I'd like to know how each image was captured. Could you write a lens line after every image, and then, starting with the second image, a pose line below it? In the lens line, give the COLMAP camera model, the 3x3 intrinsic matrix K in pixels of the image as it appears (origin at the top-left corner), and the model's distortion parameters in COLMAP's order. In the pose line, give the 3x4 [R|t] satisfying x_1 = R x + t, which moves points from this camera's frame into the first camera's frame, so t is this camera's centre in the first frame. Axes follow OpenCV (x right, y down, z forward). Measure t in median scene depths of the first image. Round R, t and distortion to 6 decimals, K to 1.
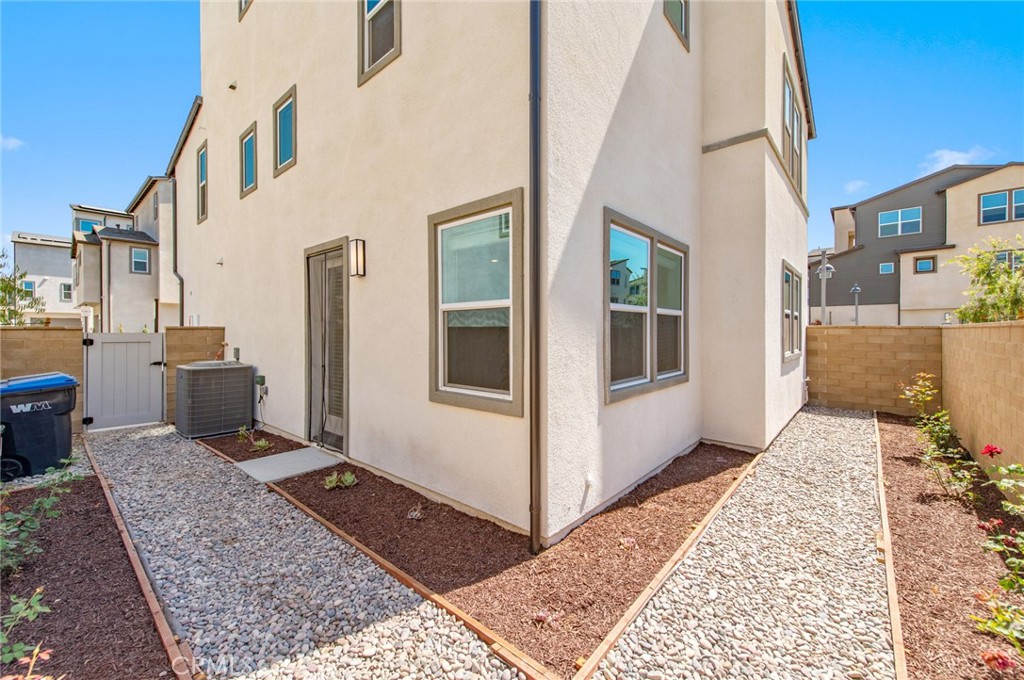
lens RADIAL K [[402.7, 0, 514.5], [0, 402.7, 334.1], [0, 0, 1]] dist [0.009752, -0.000495]
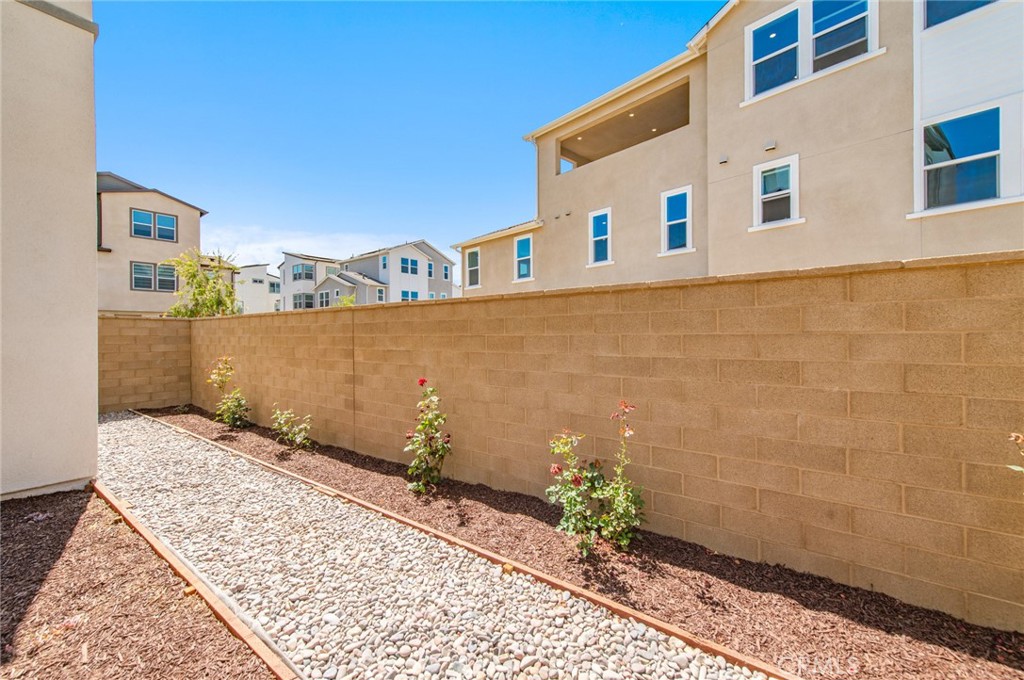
lens RADIAL K [[402.7, 0, 511.5], [0, 402.7, 332.2], [0, 0, 1]] dist [0.009752, -0.000495]
pose [[-0.076680, 0.004360, 0.997046, -0.097329], [0.013031, 0.999909, -0.003371, 0.030072], [-0.996971, 0.012734, -0.076730, 0.216224]]
